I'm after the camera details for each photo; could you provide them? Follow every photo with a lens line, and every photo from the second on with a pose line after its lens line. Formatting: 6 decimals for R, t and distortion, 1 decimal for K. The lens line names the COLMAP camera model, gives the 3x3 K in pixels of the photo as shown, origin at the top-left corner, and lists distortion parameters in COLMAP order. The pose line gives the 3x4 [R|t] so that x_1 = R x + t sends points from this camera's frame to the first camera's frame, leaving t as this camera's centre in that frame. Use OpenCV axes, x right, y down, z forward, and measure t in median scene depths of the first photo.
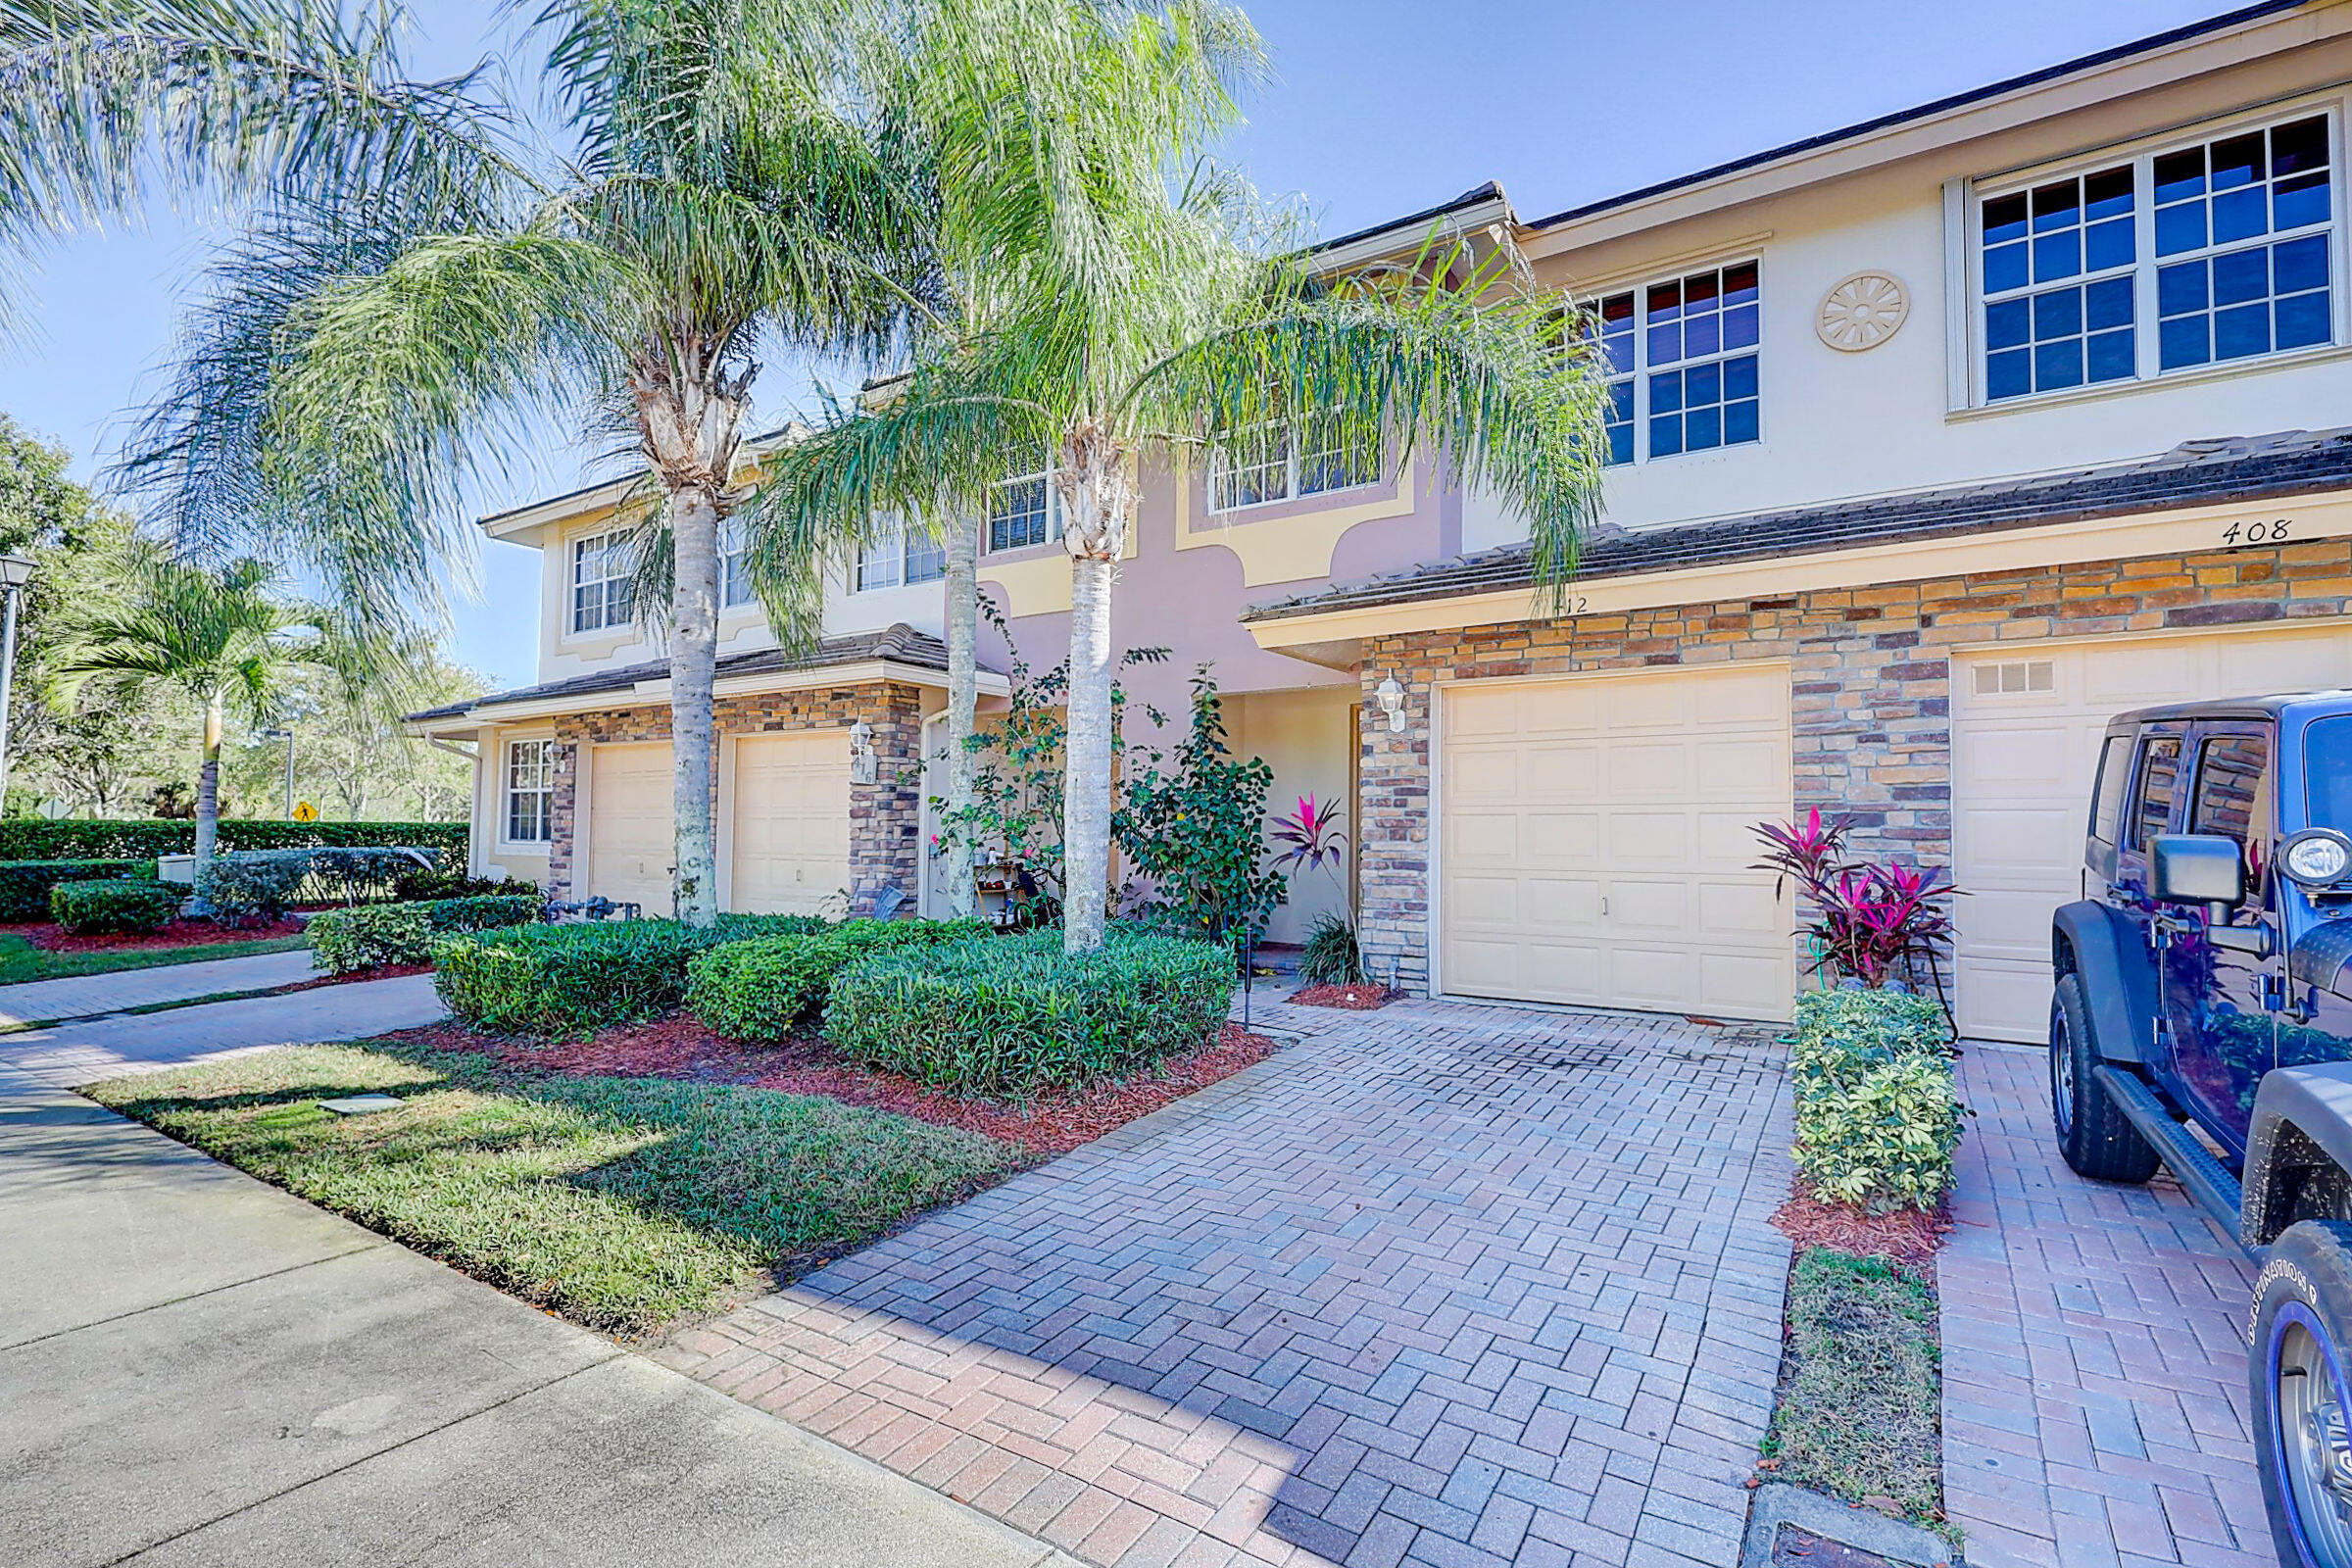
lens RADIAL K [[1083.6, 0, 1175.8], [0, 1083.6, 778.8], [0, 0, 1]] dist [0.001935, 0.000346]
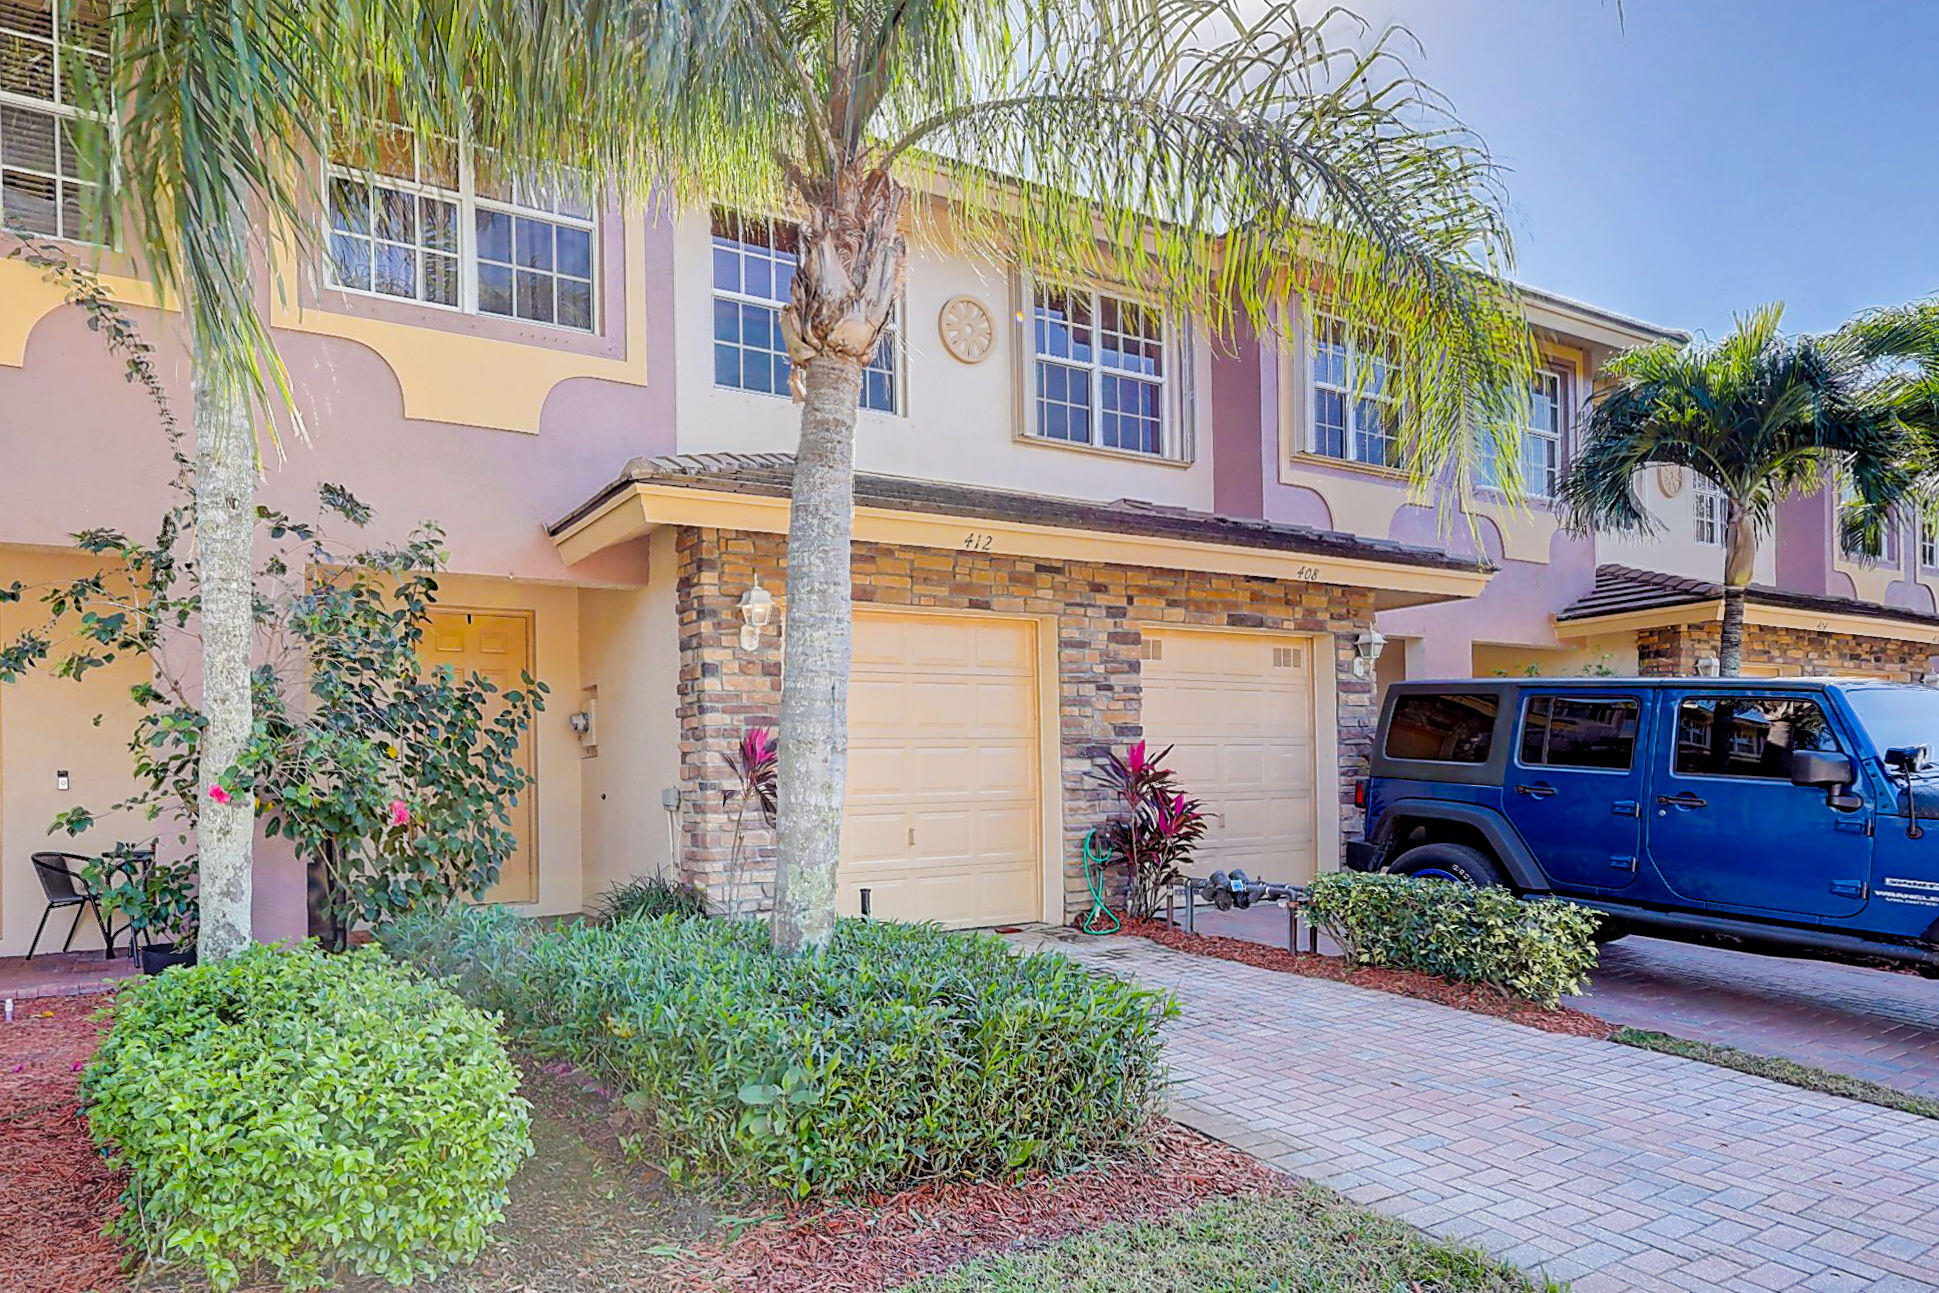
lens RADIAL K [[1095.1, 0, 946.4], [0, 1095.1, 763.6], [0, 0, 1]] dist [0.004702, 0.000499]
pose [[0.488354, -0.007735, 0.872611, -0.544623], [-0.024644, 0.999440, 0.022652, 0.025899], [-0.872298, -0.032567, 0.487889, 0.515208]]
